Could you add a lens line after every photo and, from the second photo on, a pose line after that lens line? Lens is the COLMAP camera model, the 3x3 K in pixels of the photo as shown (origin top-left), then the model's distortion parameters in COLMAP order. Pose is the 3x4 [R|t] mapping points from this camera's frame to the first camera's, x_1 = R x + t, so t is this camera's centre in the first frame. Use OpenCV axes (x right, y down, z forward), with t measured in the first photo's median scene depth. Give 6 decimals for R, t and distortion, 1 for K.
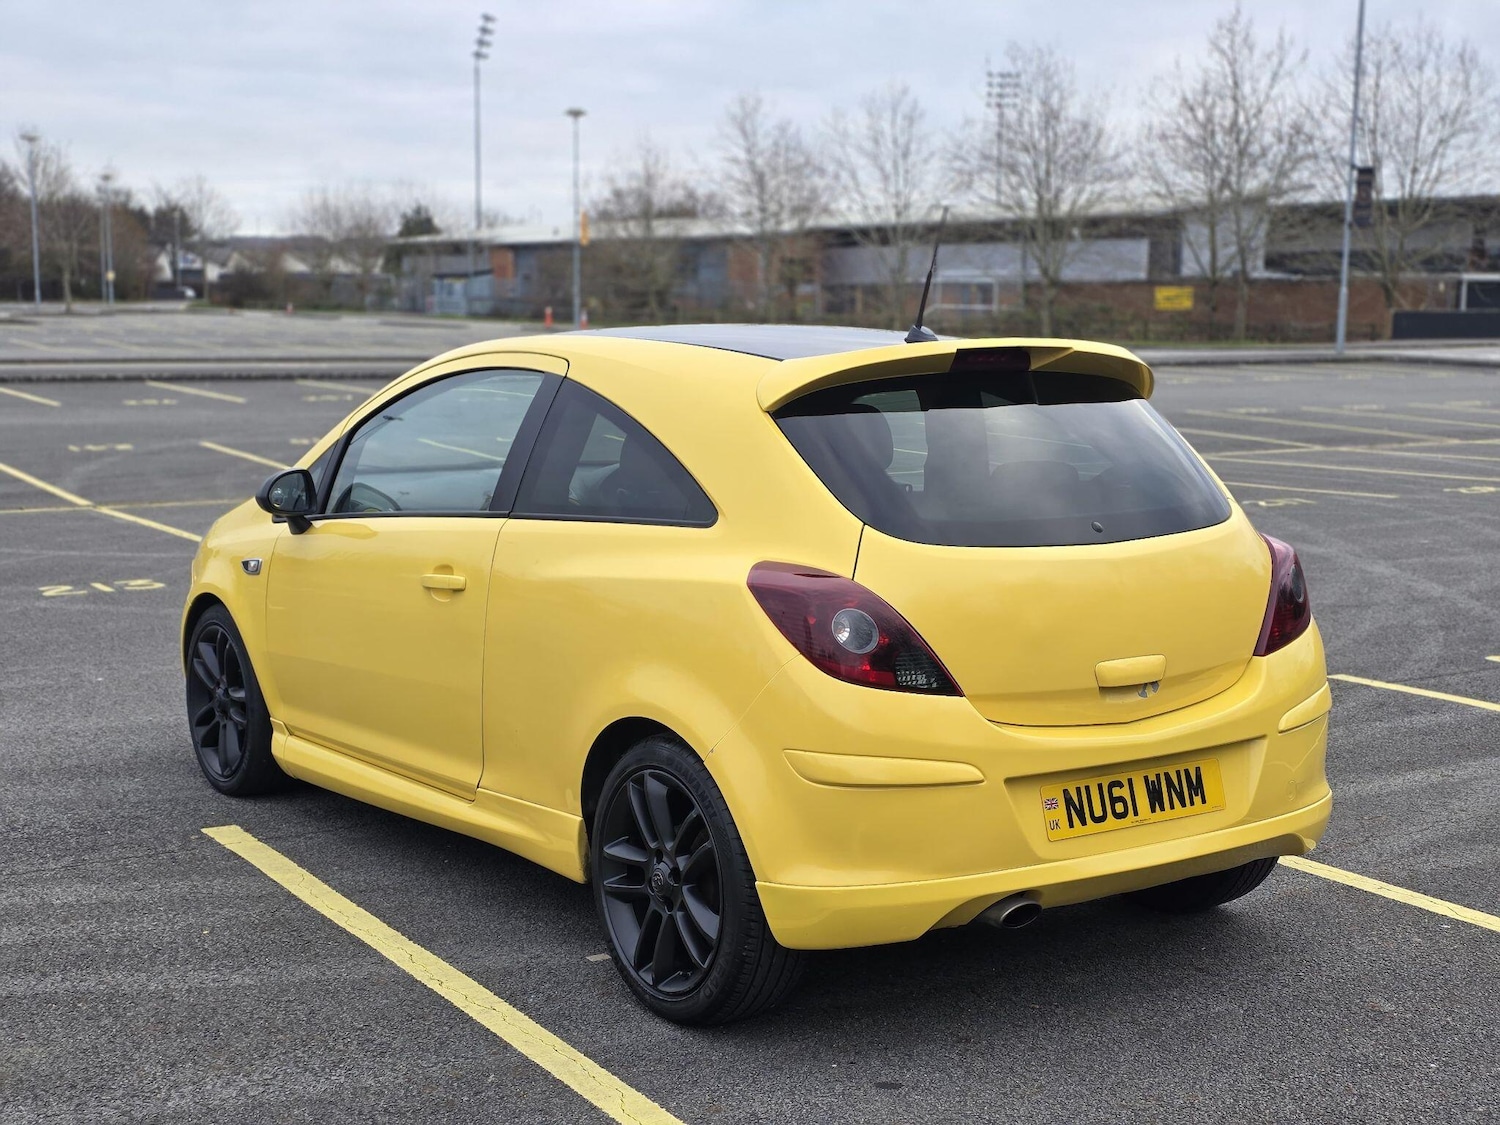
lens RADIAL K [[2049.4, 0, 742.8], [0, 2049.4, 605.5], [0, 0, 1]] dist [0.192037, -0.521794]
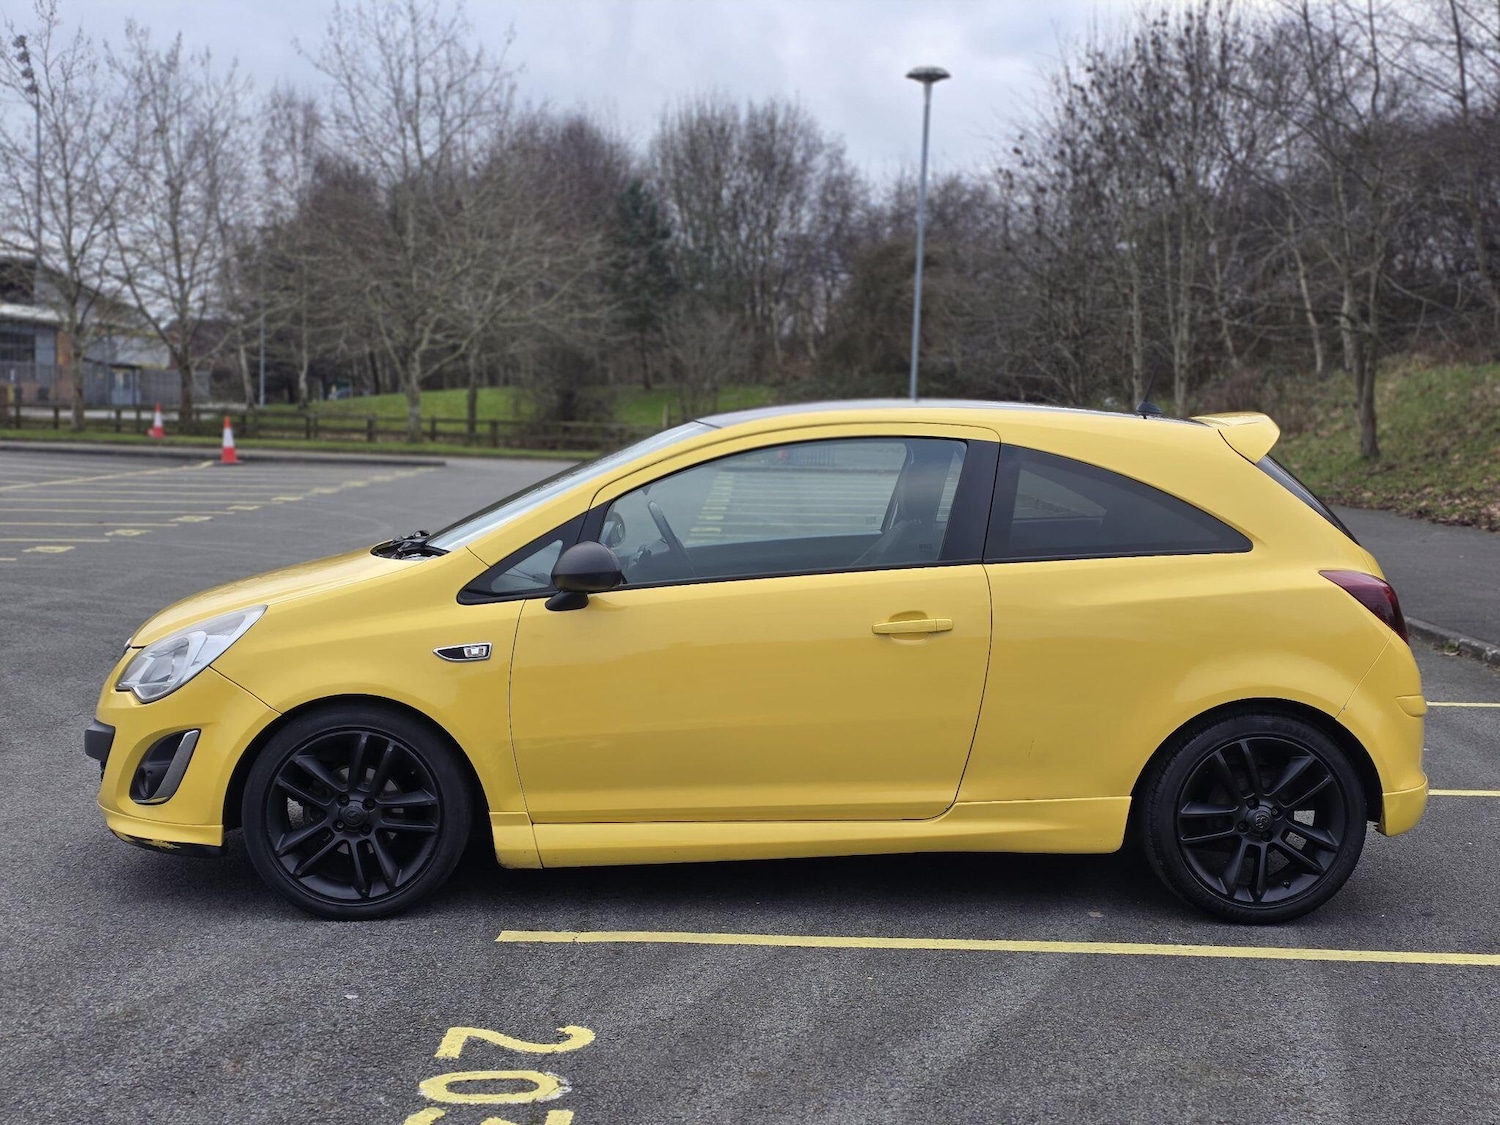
lens RADIAL K [[2046.2, 0, 705.1], [0, 2046.2, 608.1], [0, 0, 1]] dist [0.195954, -0.552354]
pose [[0.521683, -0.073750, 0.849946, -0.522937], [0.103576, 0.994362, 0.022708, -0.026614], [-0.846829, 0.076188, 0.526381, 0.229539]]
